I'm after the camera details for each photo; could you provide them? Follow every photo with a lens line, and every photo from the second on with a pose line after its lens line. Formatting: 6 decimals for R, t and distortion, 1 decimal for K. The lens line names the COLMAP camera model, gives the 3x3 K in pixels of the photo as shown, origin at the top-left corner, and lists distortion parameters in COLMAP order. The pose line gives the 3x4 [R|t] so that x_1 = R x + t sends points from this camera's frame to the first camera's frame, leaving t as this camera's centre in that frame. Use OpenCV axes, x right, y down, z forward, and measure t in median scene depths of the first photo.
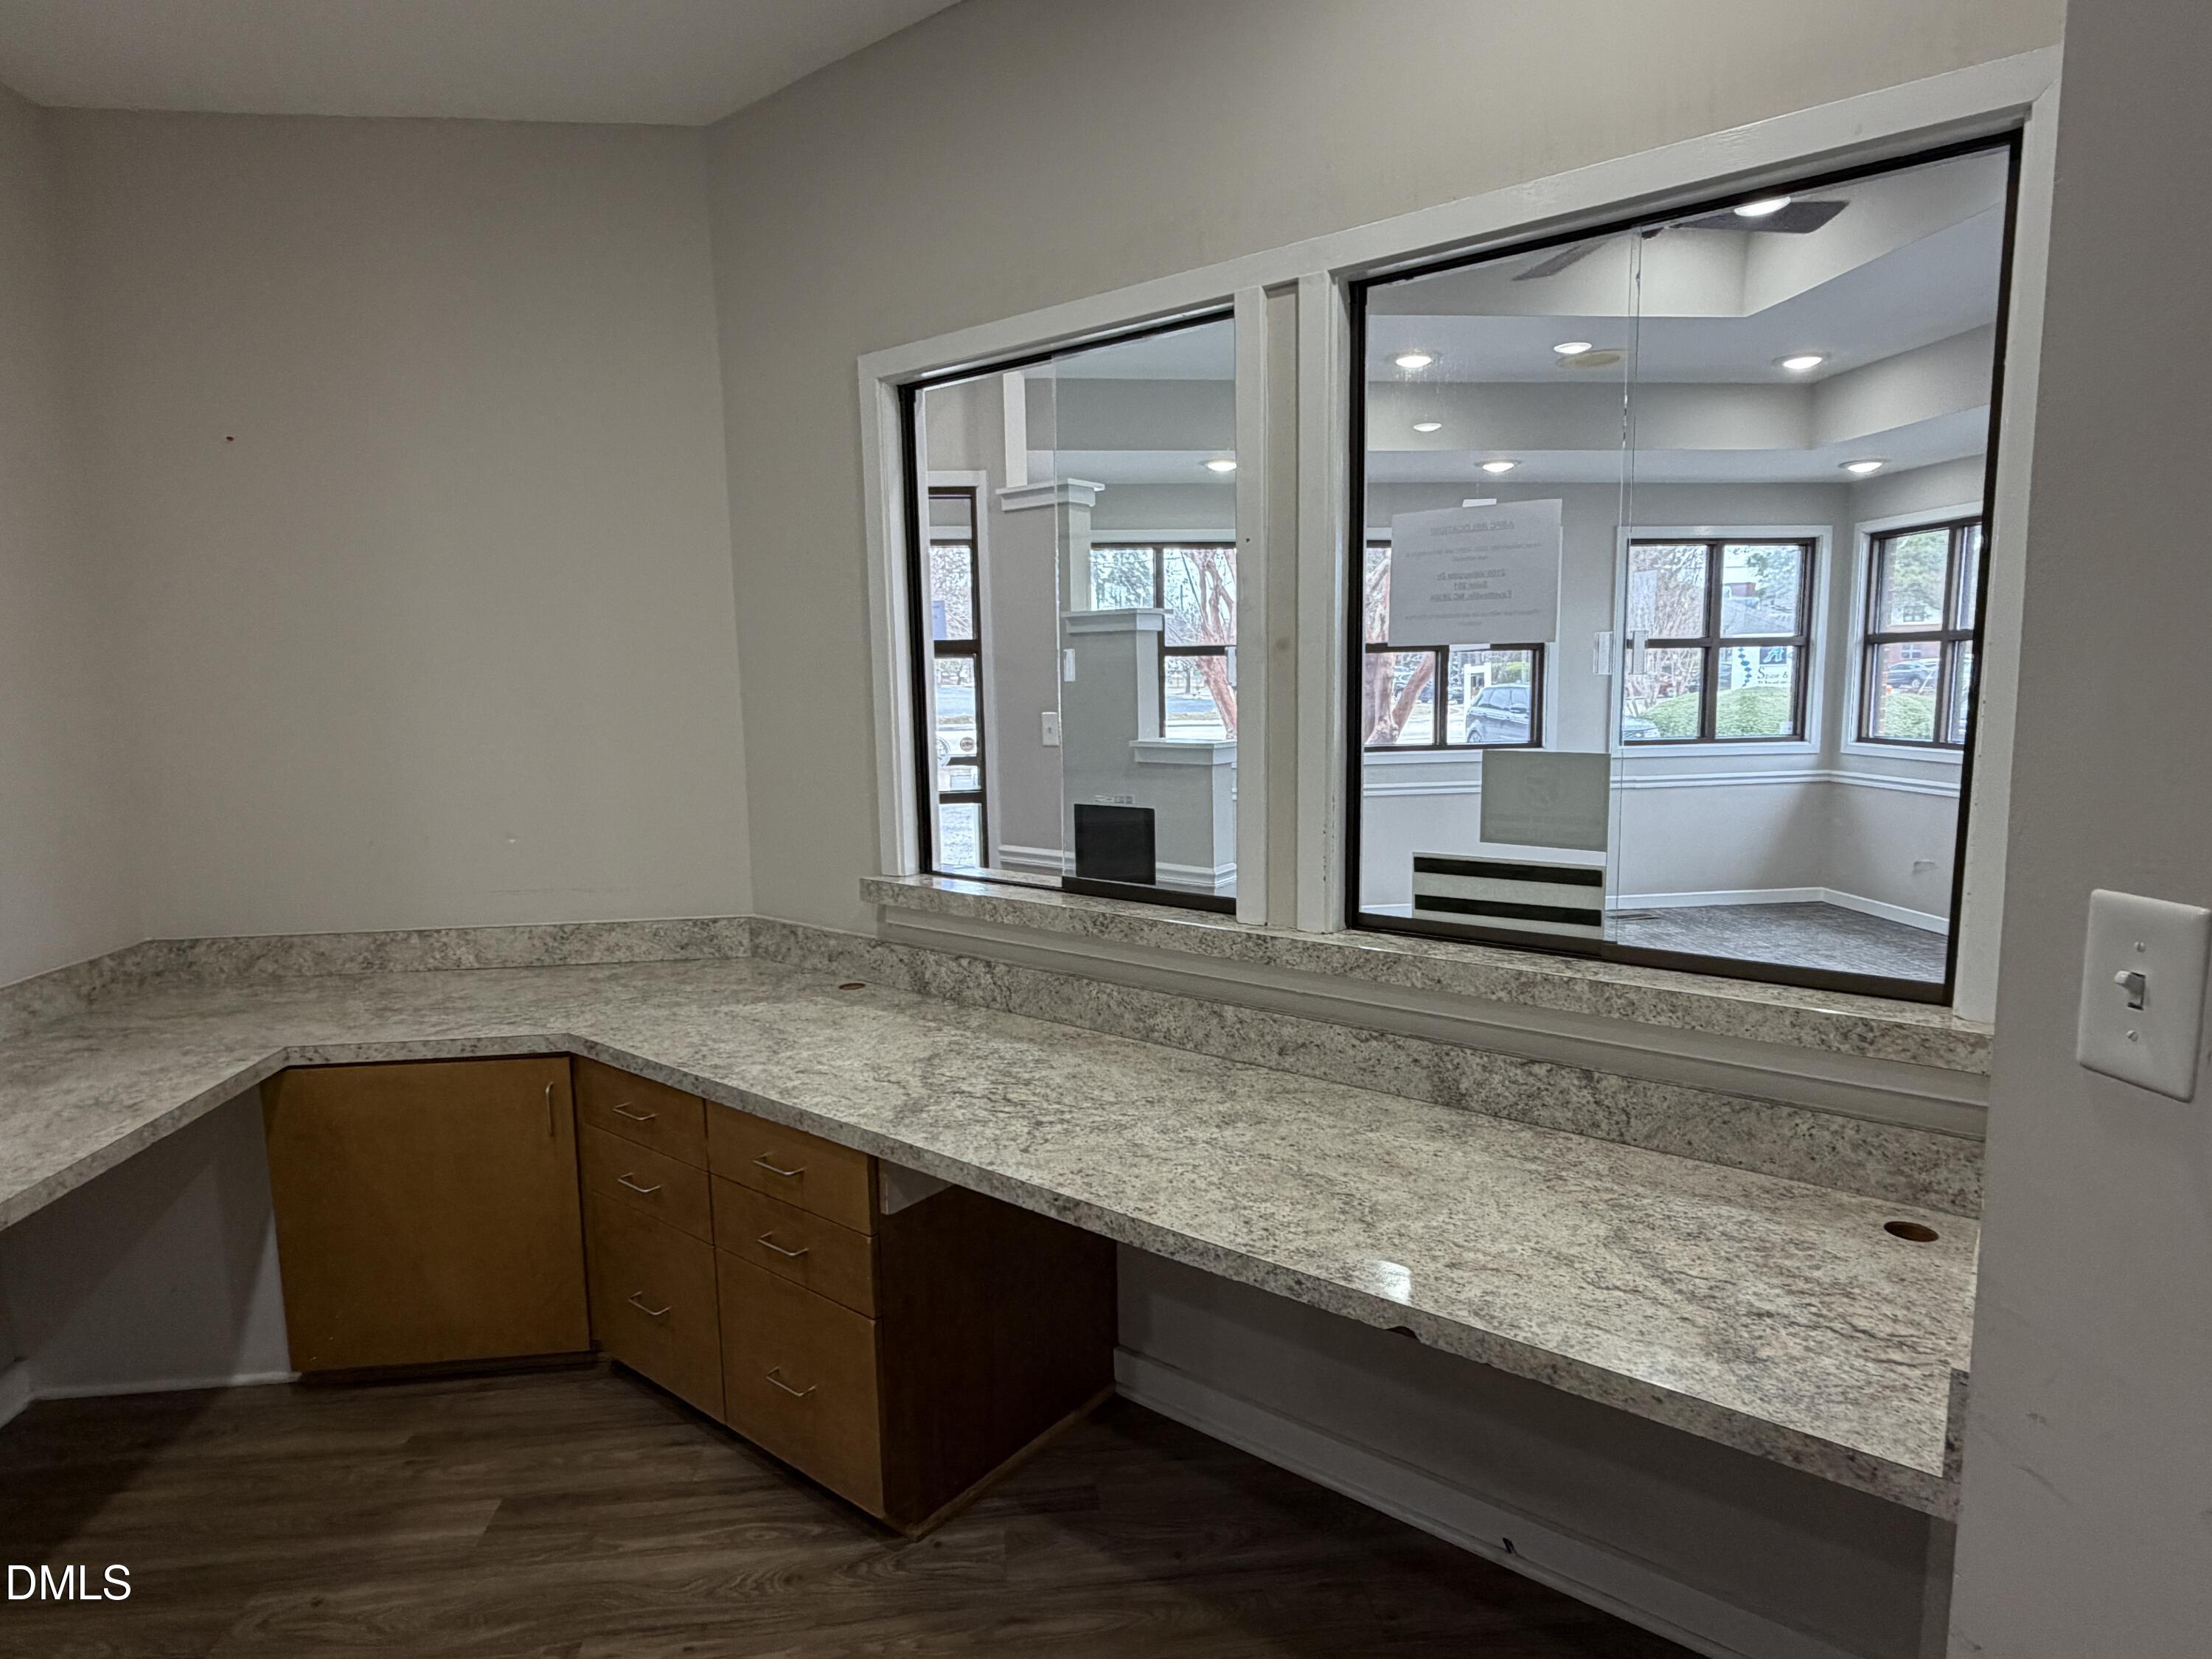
lens RADIAL K [[1211.9, 0, 1226.4], [0, 1211.9, 821.9], [0, 0, 1]] dist [0.004555, 0.000600]
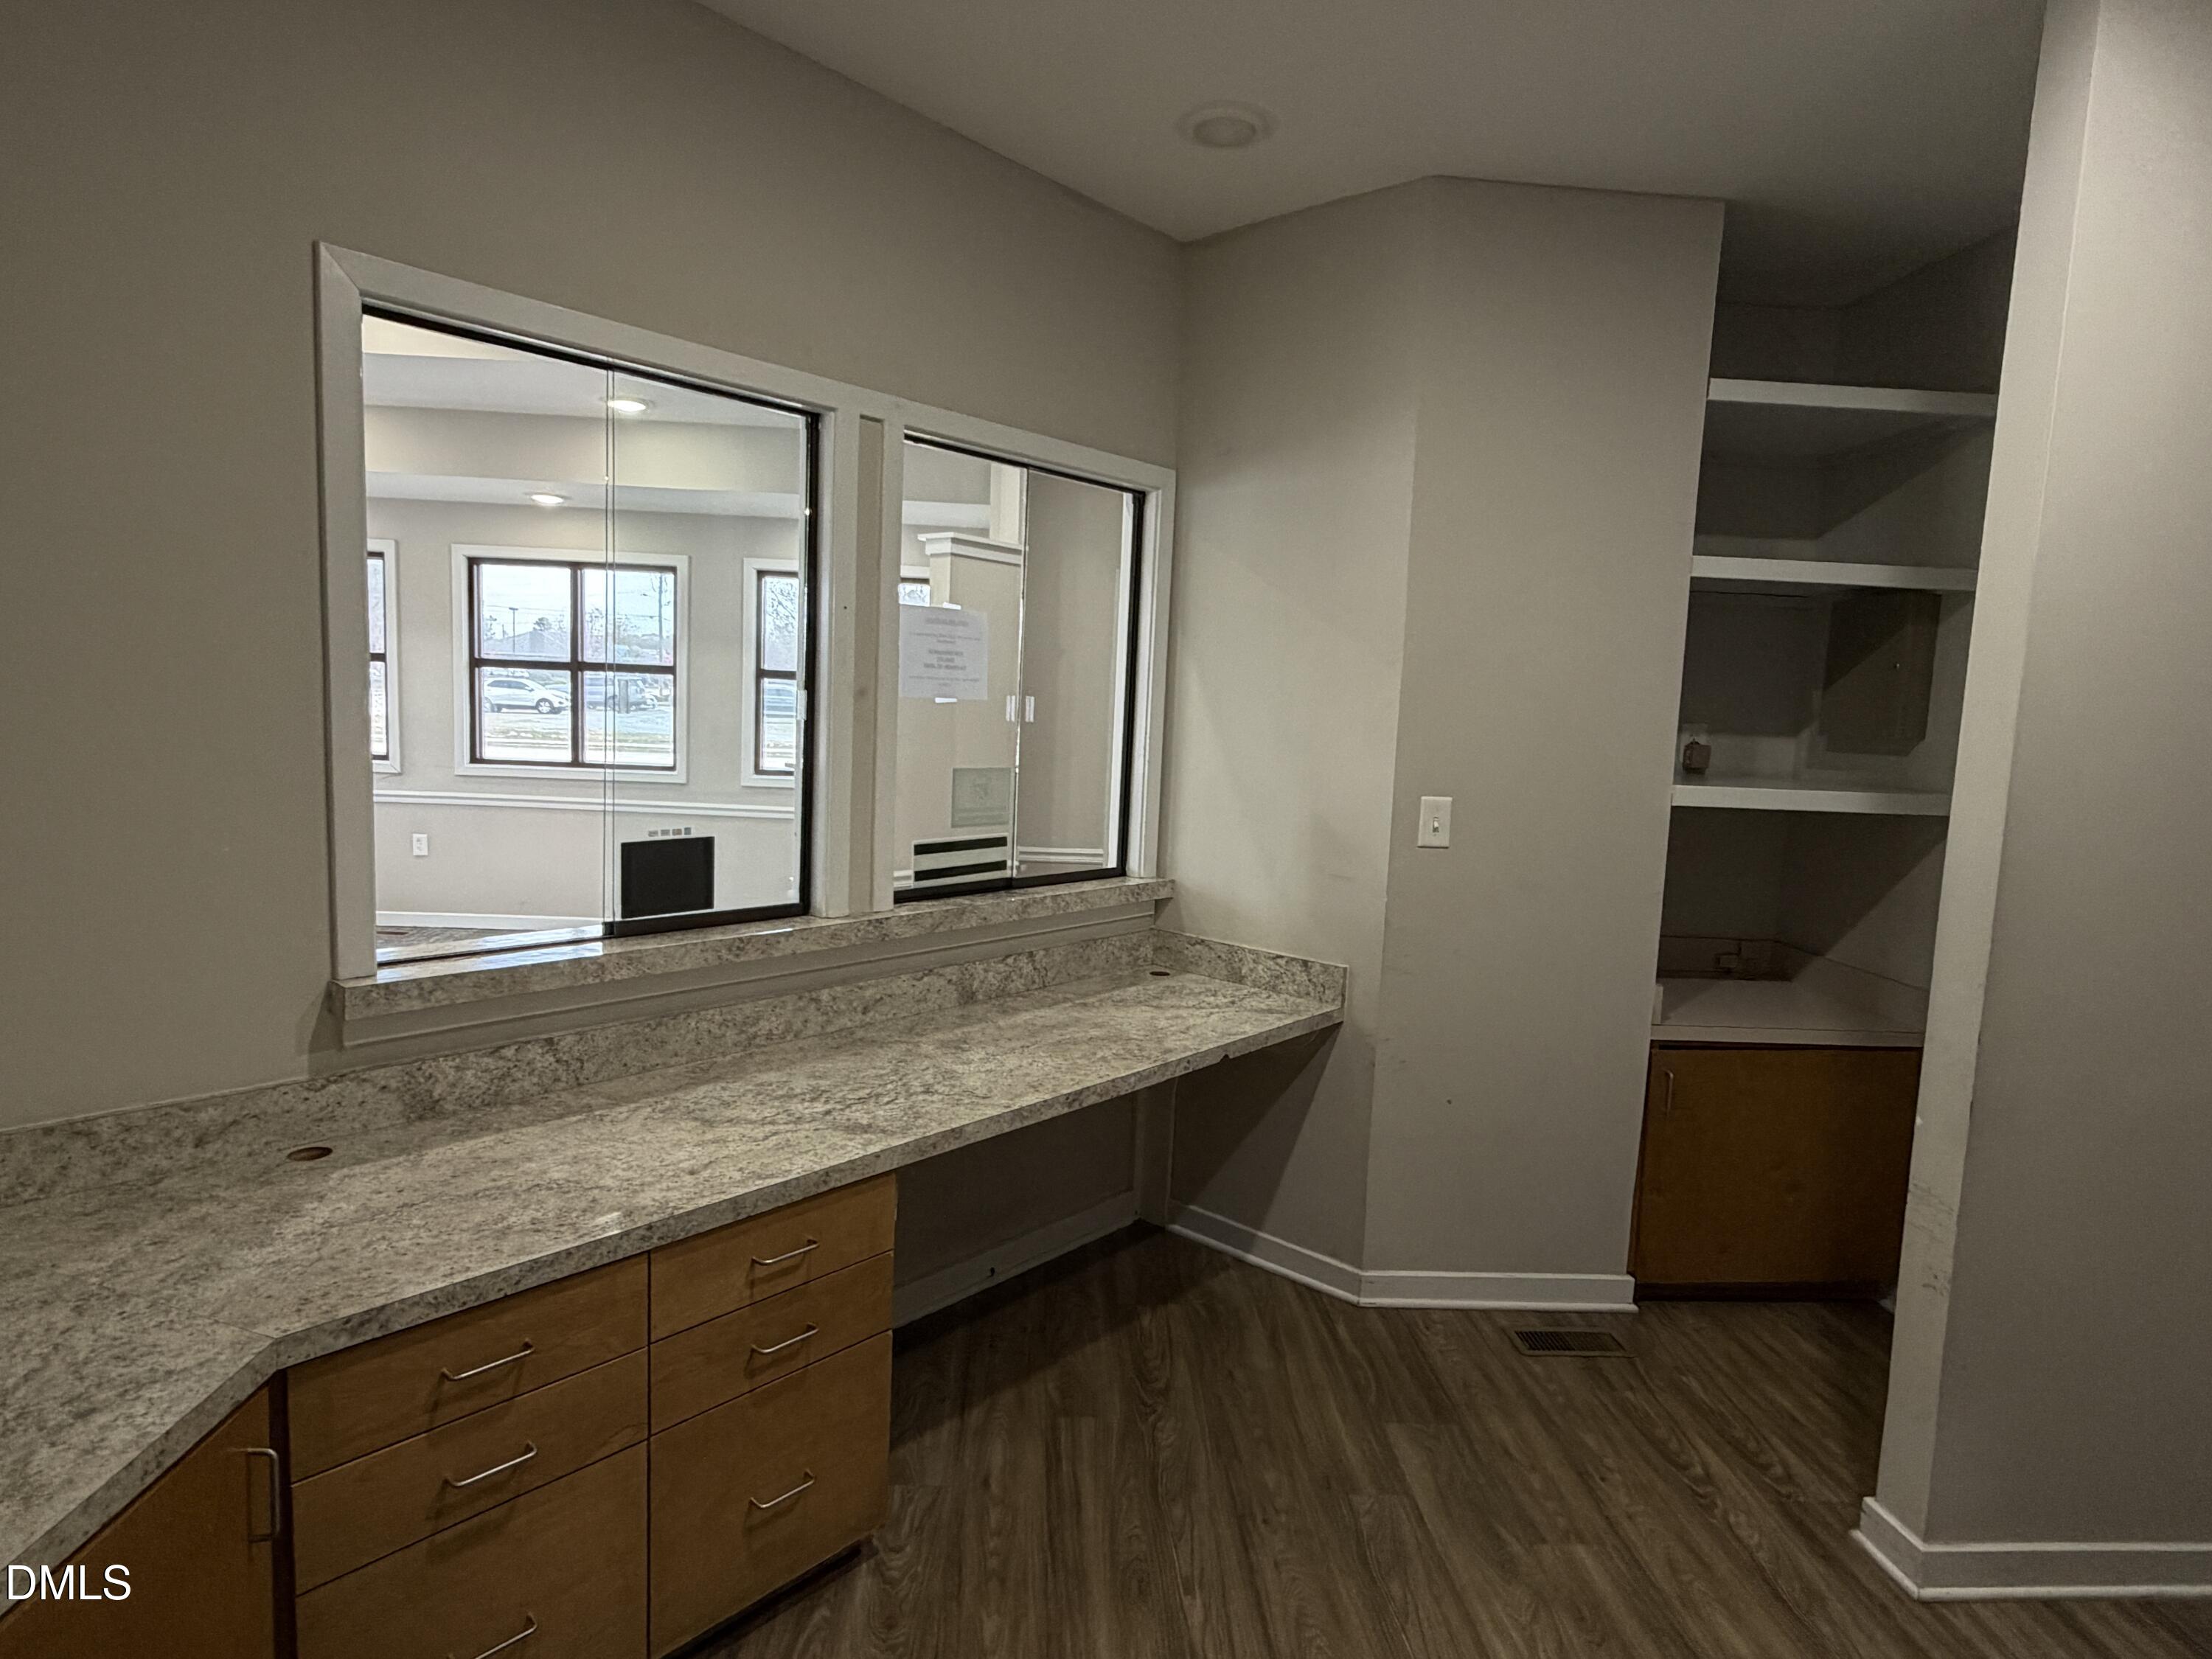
lens RADIAL K [[1222.1, 0, 1106.0], [0, 1222.1, 829.5], [0, 0, 1]] dist [0.002616, 0.001187]
pose [[0.107764, -0.116434, 0.987335, -1.224151], [0.046324, 0.992628, 0.112002, -0.138669], [-0.993097, 0.033668, 0.112363, 0.606376]]
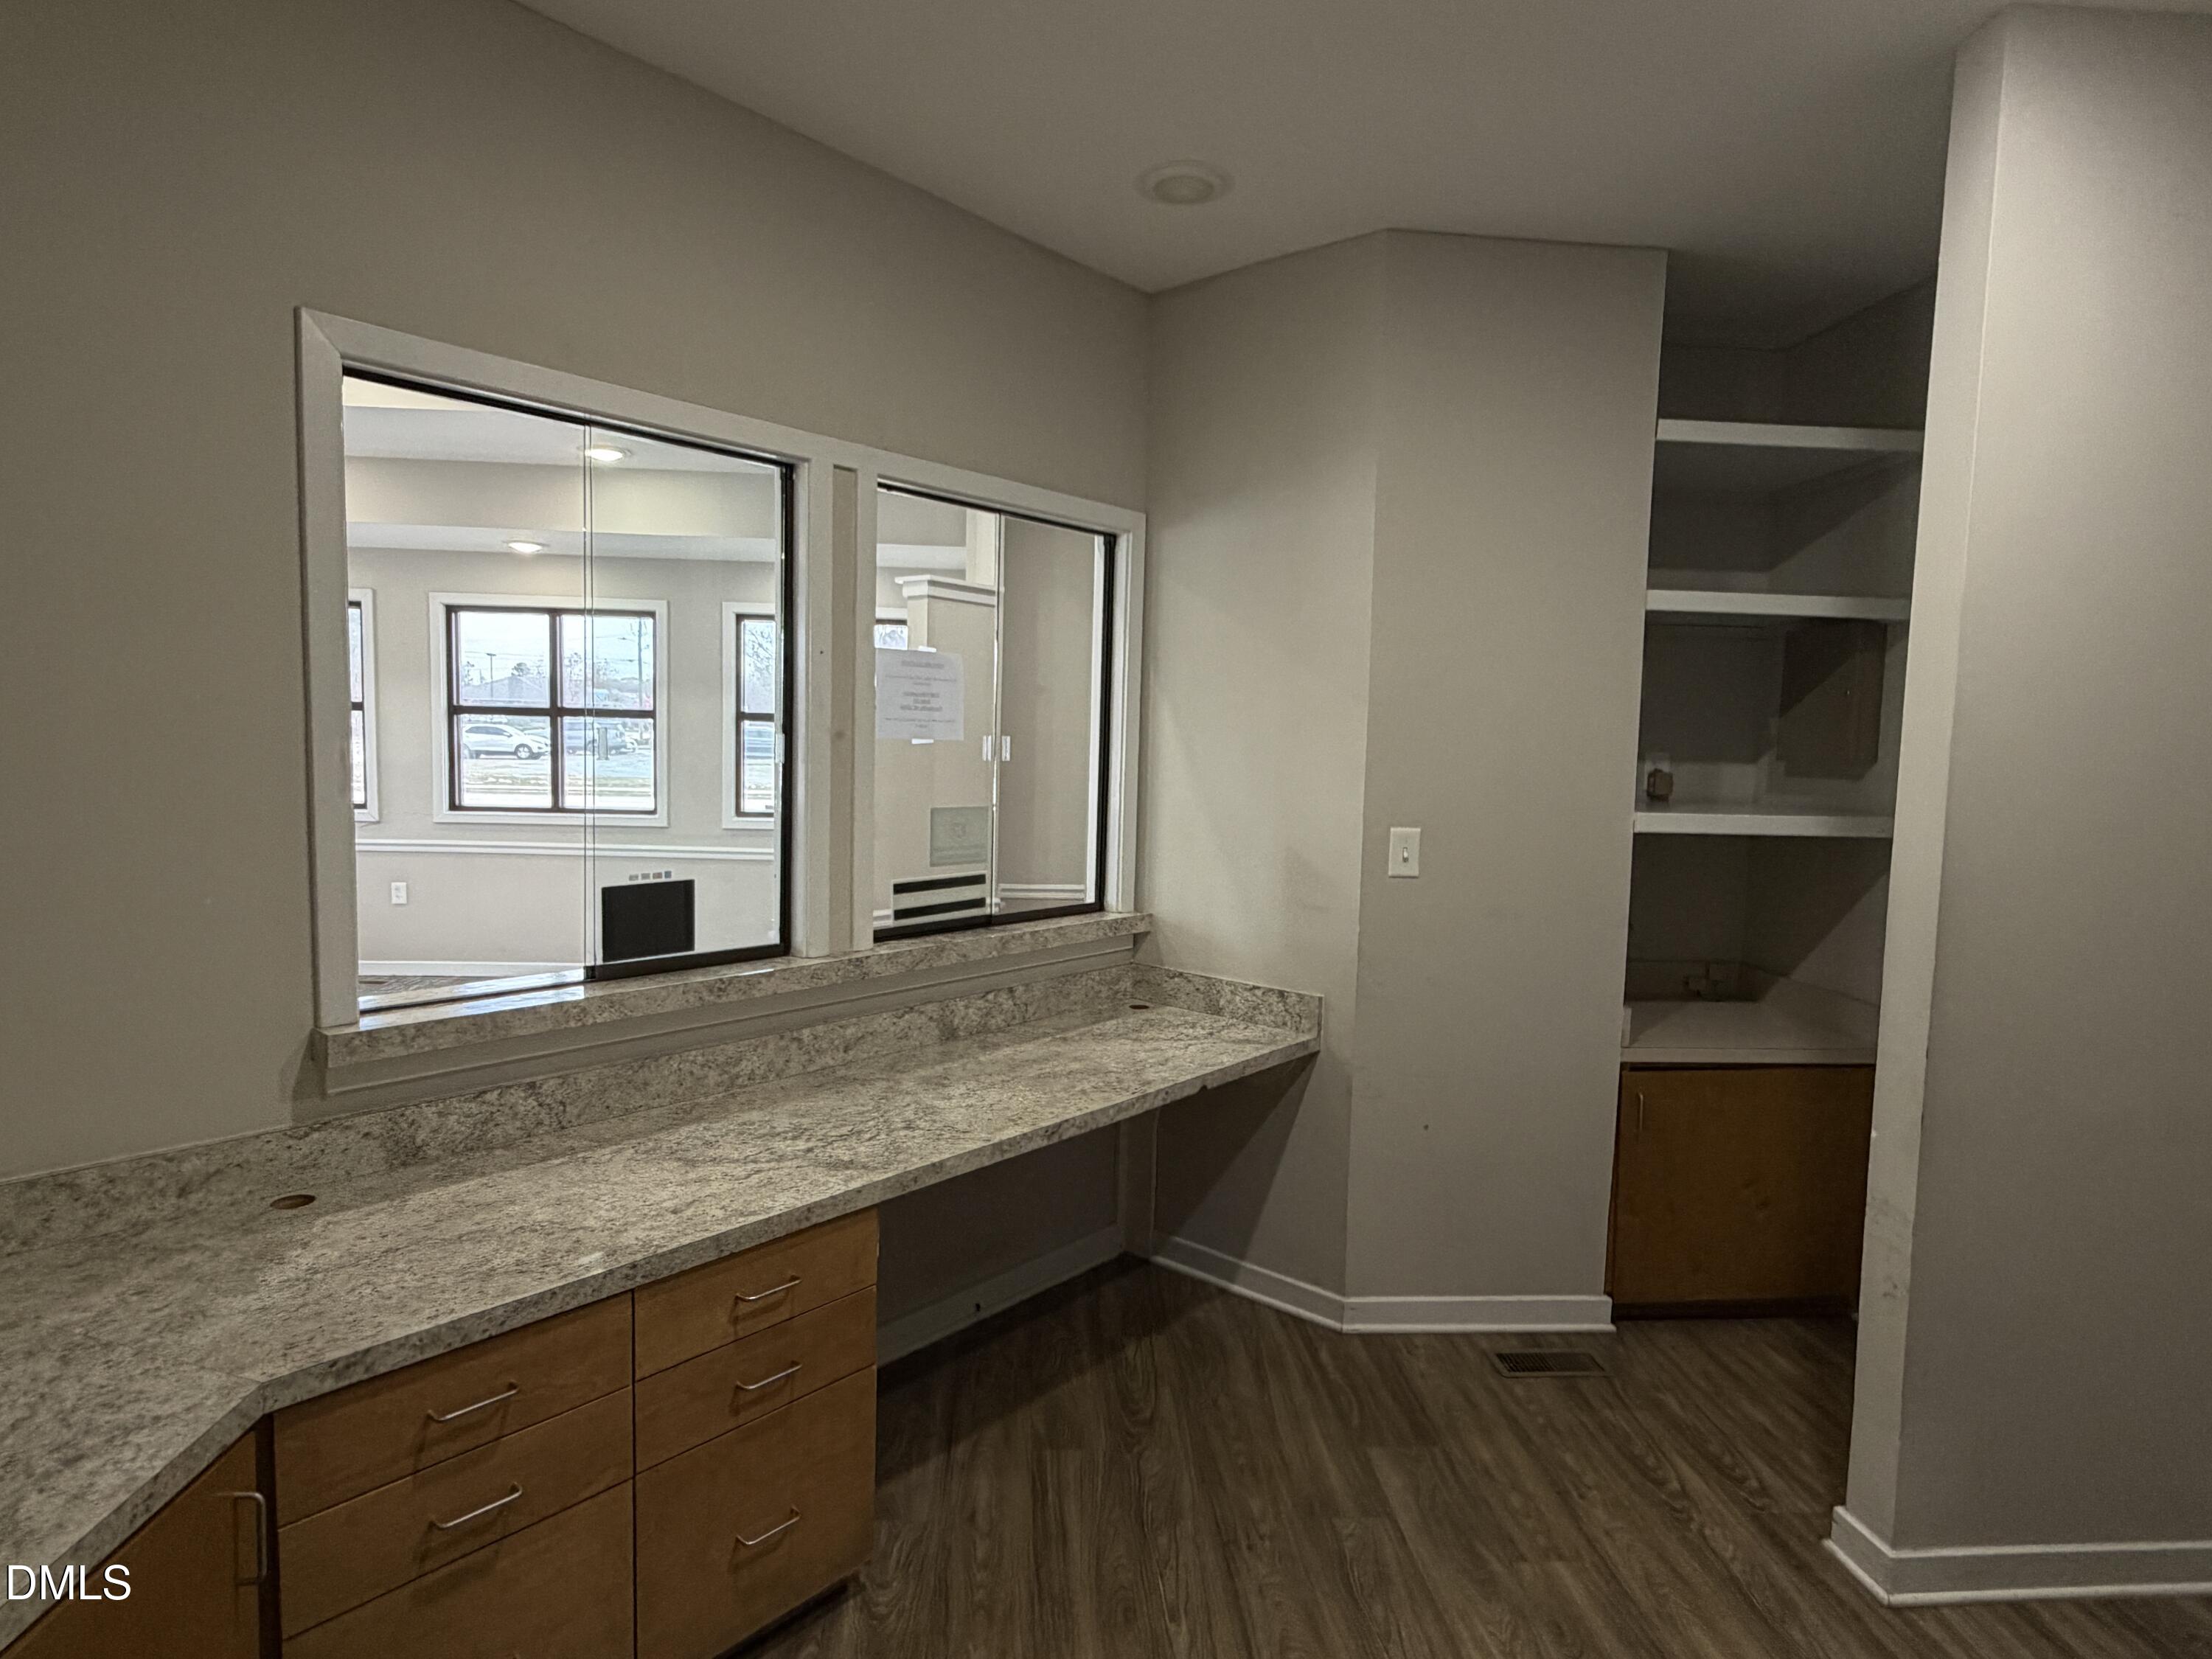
lens RADIAL K [[1224.2, 0, 1115.4], [0, 1224.2, 836.7], [0, 0, 1]] dist [0.002489, 0.001994]
pose [[0.086704, -0.095318, 0.991664, -1.250007], [0.061962, 0.994001, 0.090126, -0.141488], [-0.994305, 0.053631, 0.092090, 0.592155]]
